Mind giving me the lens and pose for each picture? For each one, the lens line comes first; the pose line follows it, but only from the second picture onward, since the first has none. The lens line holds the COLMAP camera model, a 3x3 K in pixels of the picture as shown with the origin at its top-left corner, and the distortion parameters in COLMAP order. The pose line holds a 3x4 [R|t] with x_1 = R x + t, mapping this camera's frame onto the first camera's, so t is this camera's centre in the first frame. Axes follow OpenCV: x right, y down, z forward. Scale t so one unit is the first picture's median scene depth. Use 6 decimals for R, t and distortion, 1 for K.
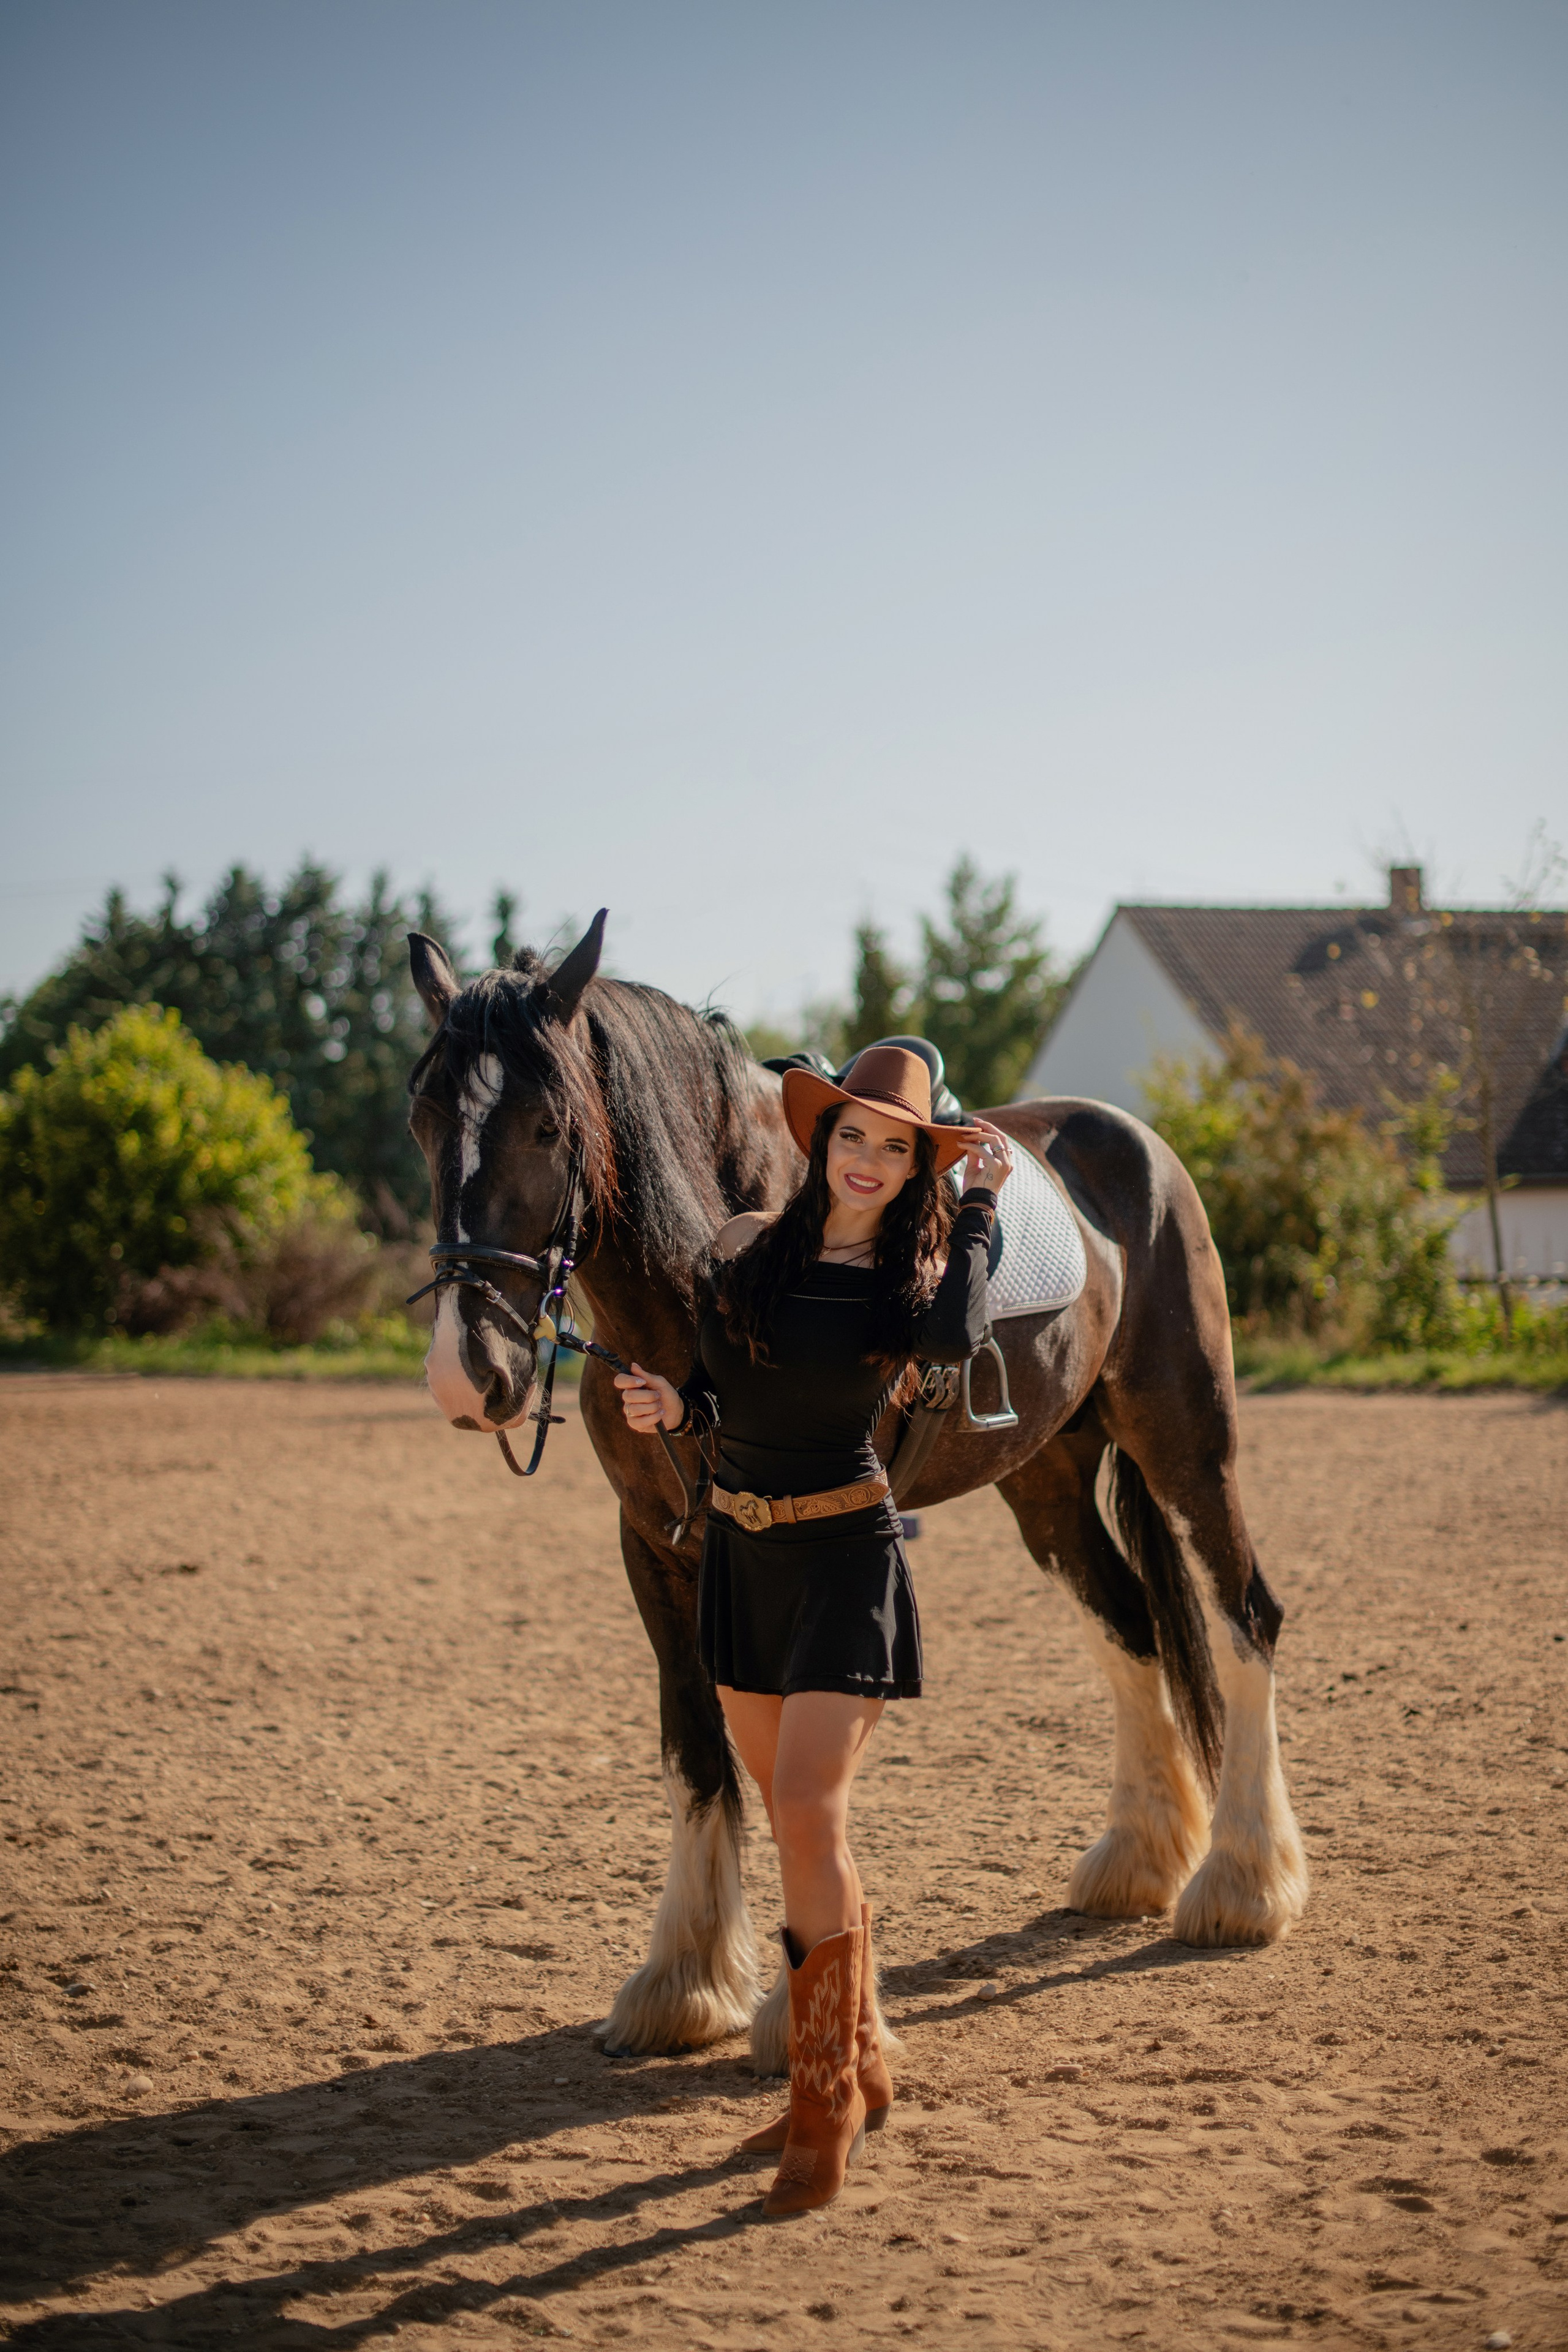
lens RADIAL K [[3542.0, 0, 784.0], [0, 3542.0, 1176.0], [0, 0, 1]] dist [-0.187050, 0.156252]
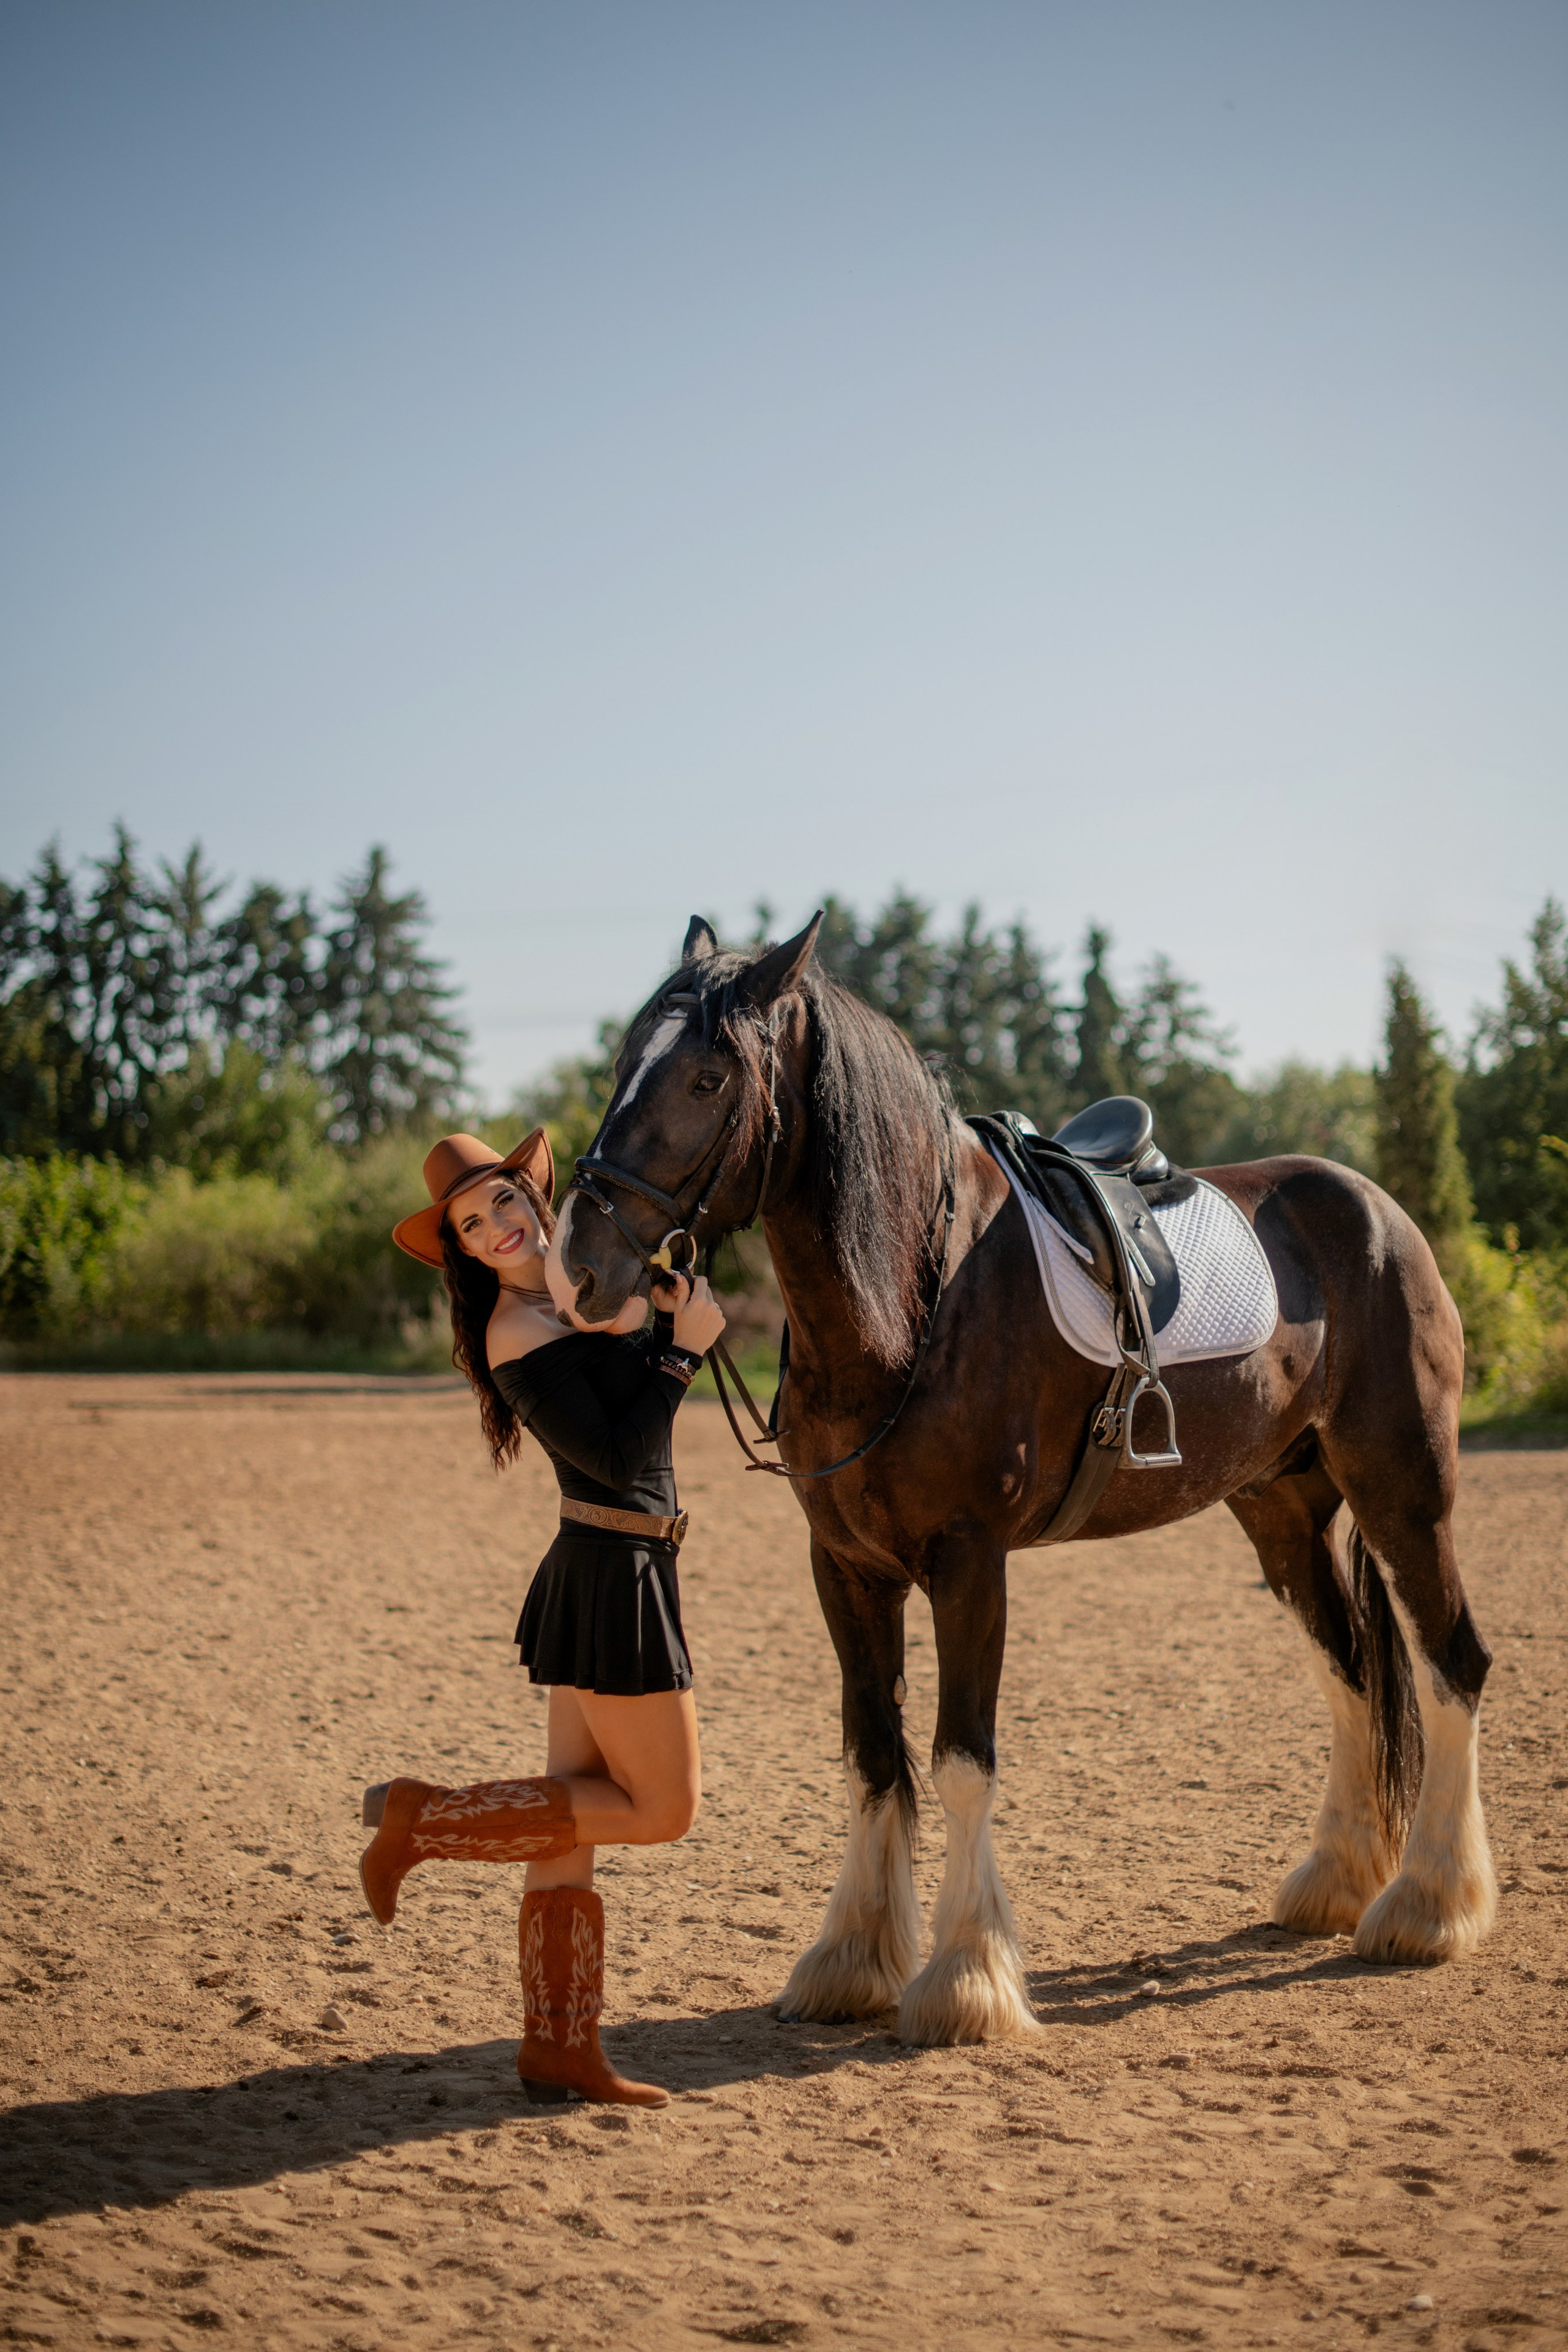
lens RADIAL K [[3580.2, 0, 780.9], [0, 3580.2, 1253.1], [0, 0, 1]] dist [-0.202613, 0.060254]
pose [[0.985091, 0.032469, -0.168941, 0.123338], [-0.030524, 0.999435, 0.014098, -0.004463], [0.169303, -0.008731, 0.985525, -0.087196]]
